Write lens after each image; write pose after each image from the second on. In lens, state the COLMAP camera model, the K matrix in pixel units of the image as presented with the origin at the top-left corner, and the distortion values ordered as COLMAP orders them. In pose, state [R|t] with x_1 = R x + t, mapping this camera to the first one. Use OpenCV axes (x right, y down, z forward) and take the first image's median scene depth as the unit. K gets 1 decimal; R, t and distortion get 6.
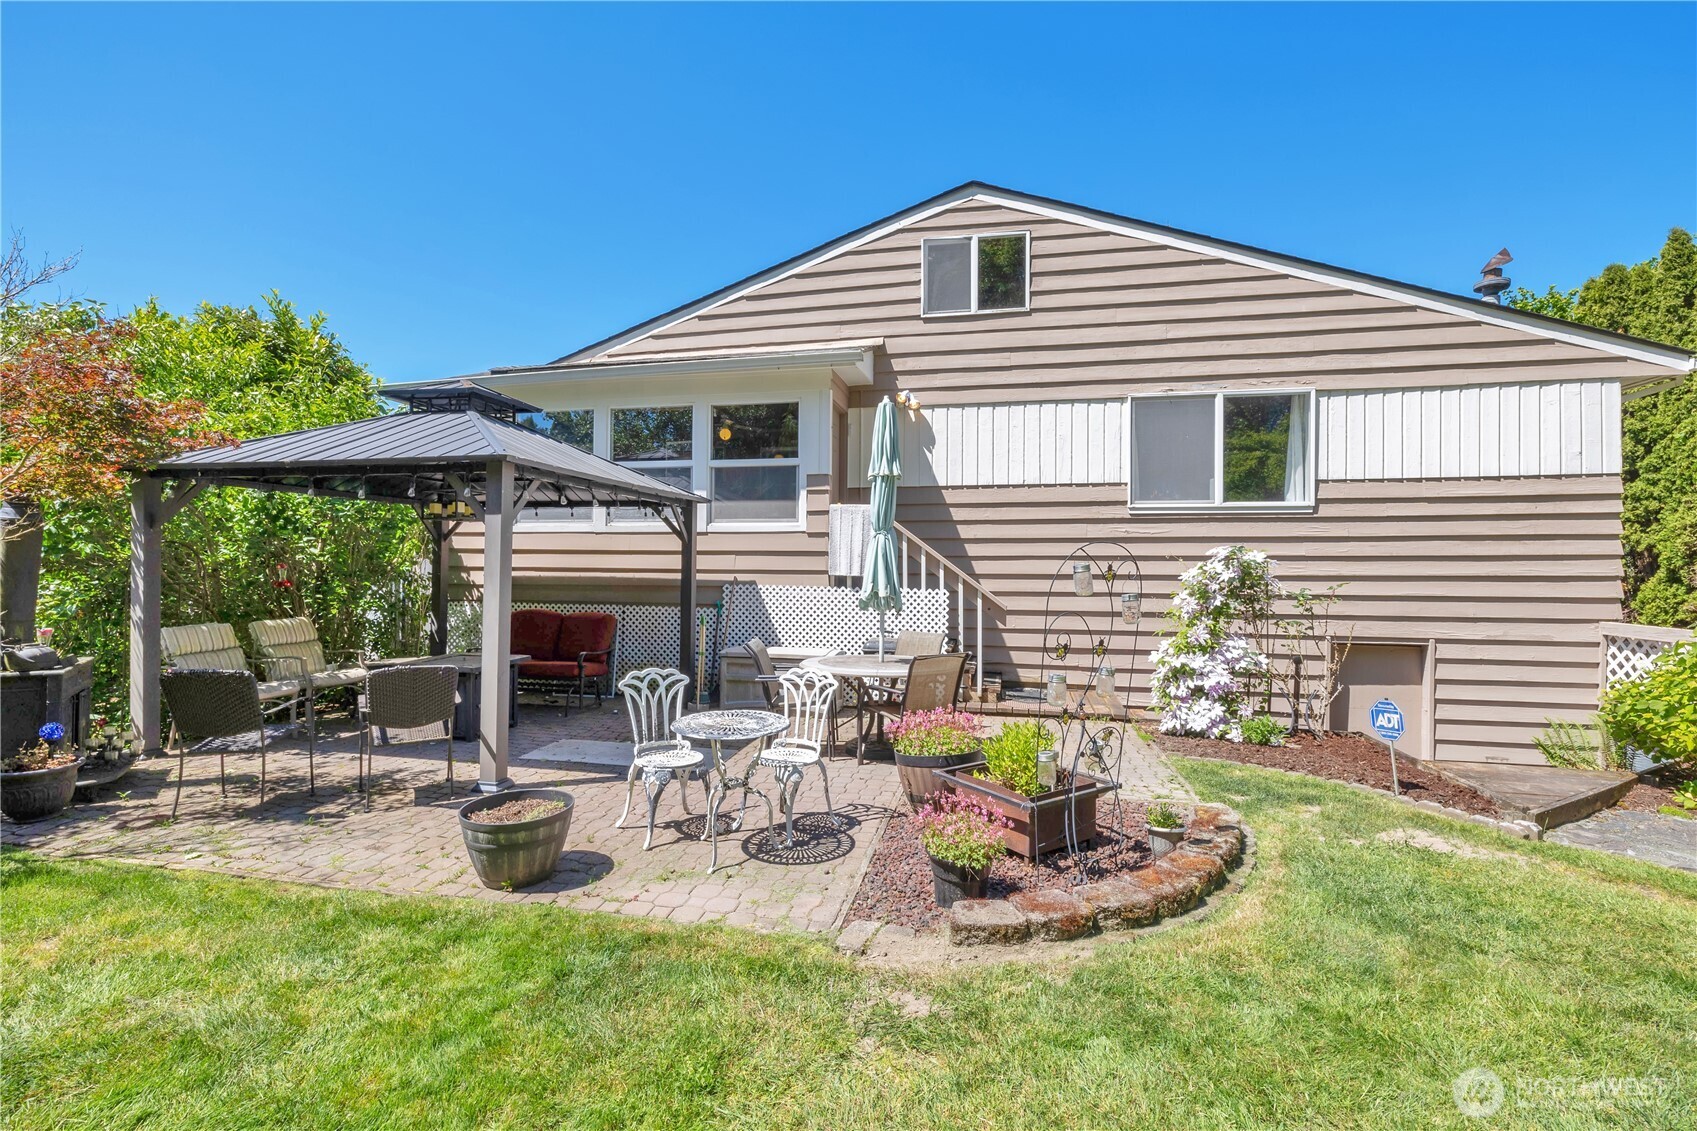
lens RADIAL K [[778.0, 0, 846.3], [0, 778.0, 559.0], [0, 0, 1]] dist [-0.002749, -0.000136]
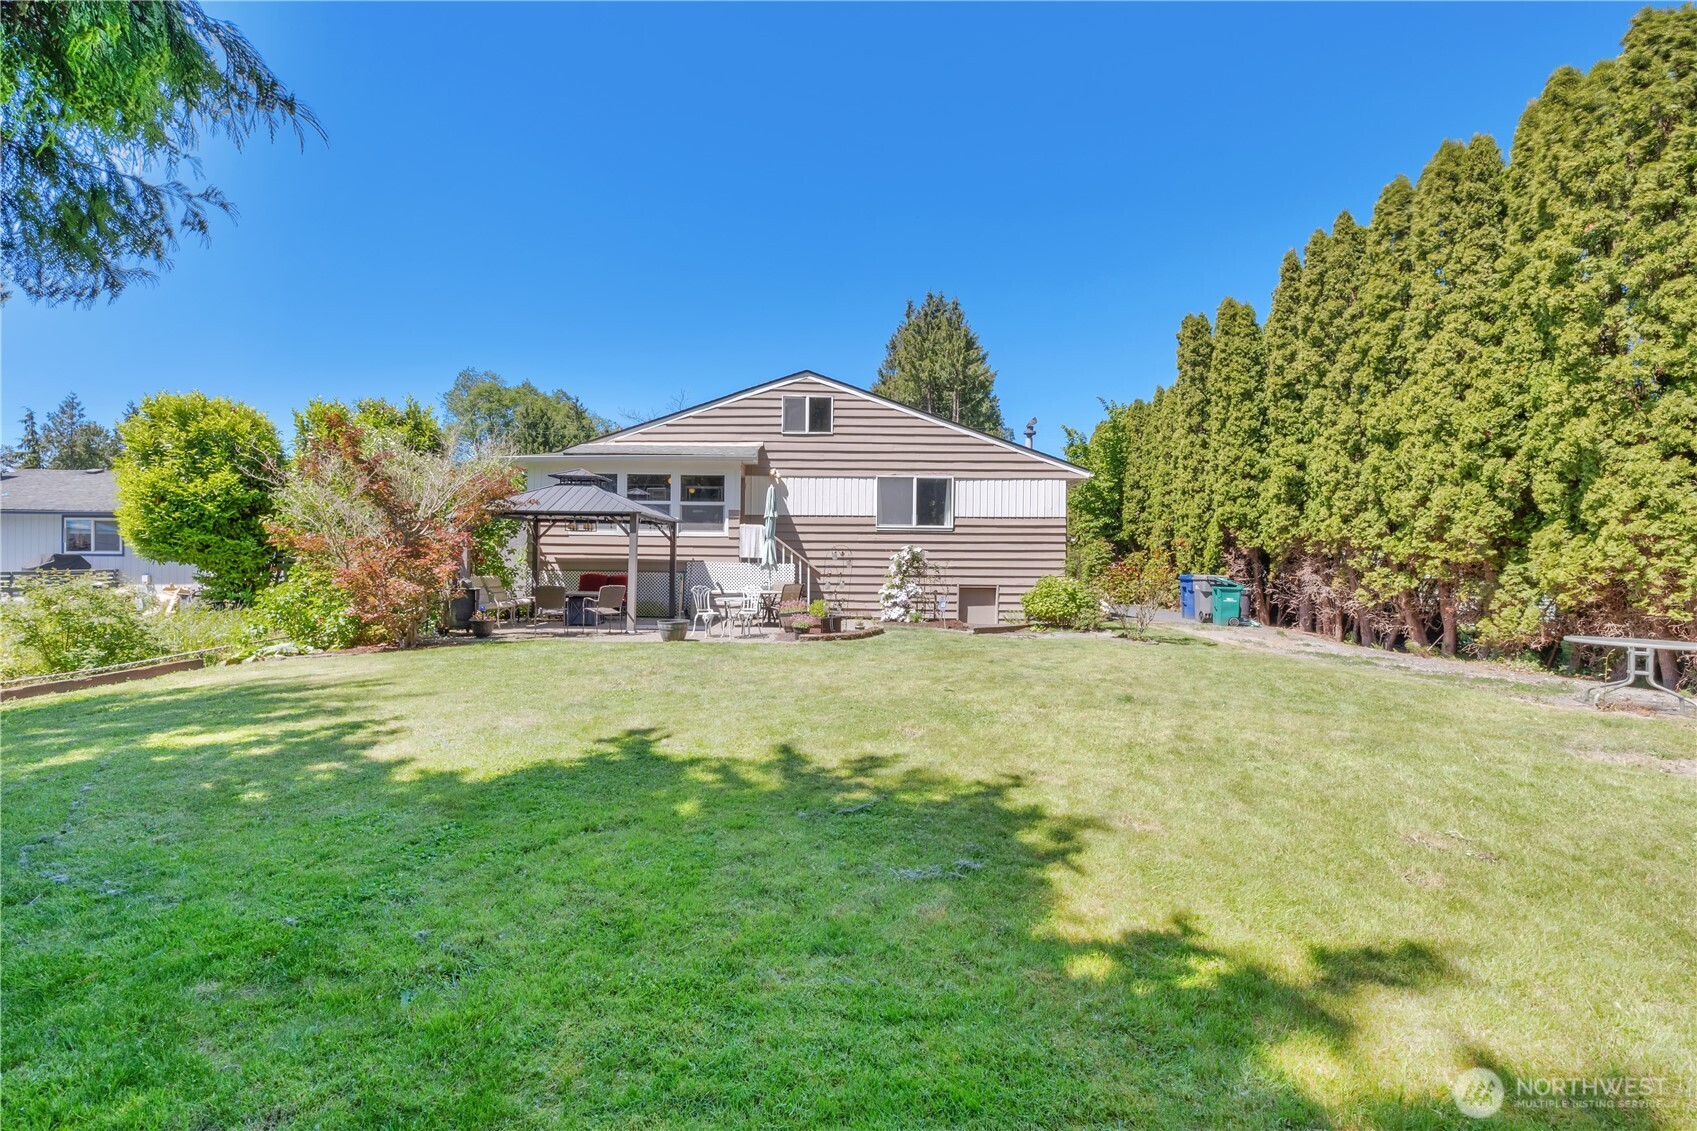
lens RADIAL K [[722.2, 0, 848.7], [0, 722.2, 559.8], [0, 0, 1]] dist [-0.000510, -0.000002]
pose [[0.975814, 0.003384, 0.218578, -0.161069], [-0.005576, 0.999940, 0.009413, 0.006692], [-0.218533, -0.010404, 0.975774, -0.993549]]
